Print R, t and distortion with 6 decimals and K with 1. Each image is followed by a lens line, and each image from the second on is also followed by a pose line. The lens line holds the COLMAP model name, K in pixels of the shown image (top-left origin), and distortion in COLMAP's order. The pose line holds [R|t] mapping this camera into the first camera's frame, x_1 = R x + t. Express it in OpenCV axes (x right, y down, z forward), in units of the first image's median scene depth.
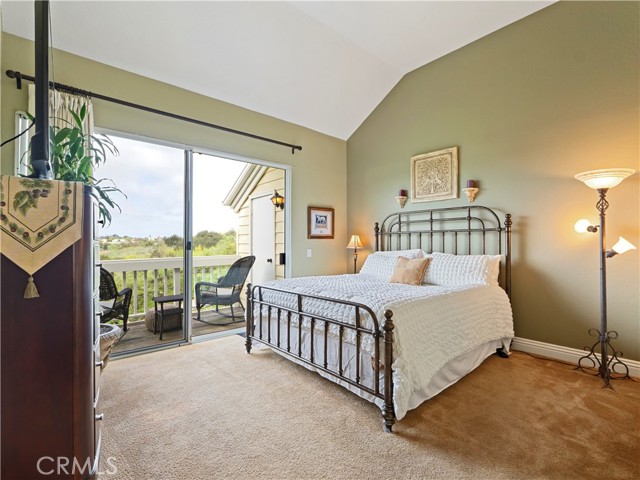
lens RADIAL K [[305.7, 0, 321.0], [0, 305.7, 240.5], [0, 0, 1]] dist [-0.002636, -0.001477]
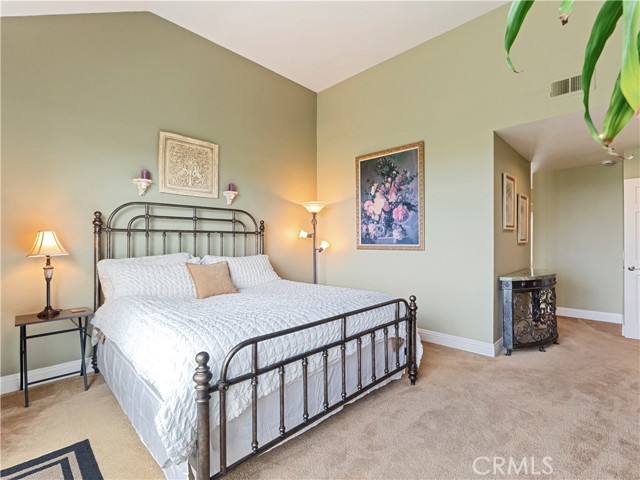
lens RADIAL K [[305.7, 0, 320.4], [0, 305.7, 238.8], [0, 0, 1]] dist [-0.002636, -0.001477]
pose [[-0.075441, 0.010698, 0.997093, -0.533011], [-0.004230, 0.999930, -0.011048, -0.001358], [-0.997141, -0.005051, -0.075390, 0.737452]]
